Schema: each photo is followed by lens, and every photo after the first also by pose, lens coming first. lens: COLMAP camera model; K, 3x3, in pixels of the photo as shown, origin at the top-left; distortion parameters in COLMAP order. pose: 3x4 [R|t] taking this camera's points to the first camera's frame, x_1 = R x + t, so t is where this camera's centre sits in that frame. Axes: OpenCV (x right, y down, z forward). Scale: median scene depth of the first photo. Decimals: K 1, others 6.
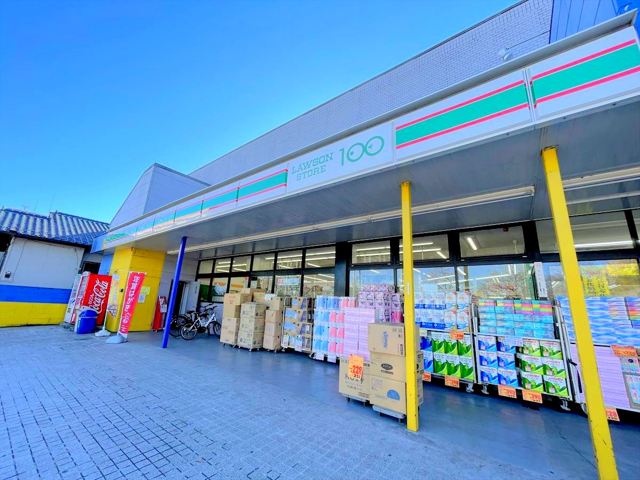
lens RADIAL K [[253.2, 0, 321.6], [0, 253.2, 247.6], [0, 0, 1]] dist [-0.000013, 0.000061]
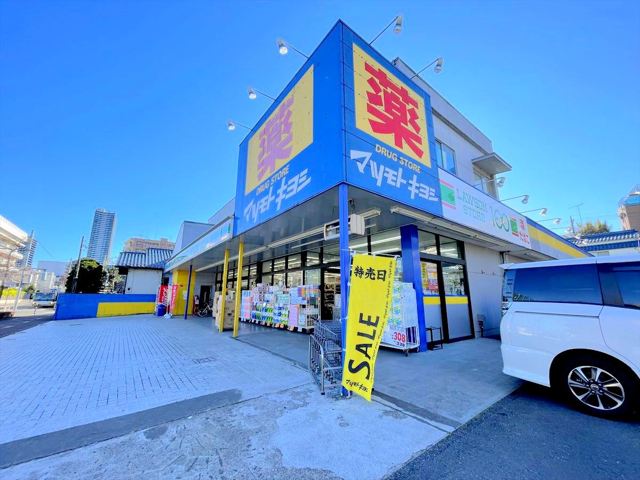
lens RADIAL K [[256.5, 0, 320.0], [0, 256.5, 240.0], [0, 0, 1]] dist [0.000424, 0.000051]
pose [[0.957639, -0.116726, -0.263253, 0.690331], [0.120088, 0.992758, -0.003340, -0.077264], [0.261737, -0.028415, 0.964721, -0.477686]]
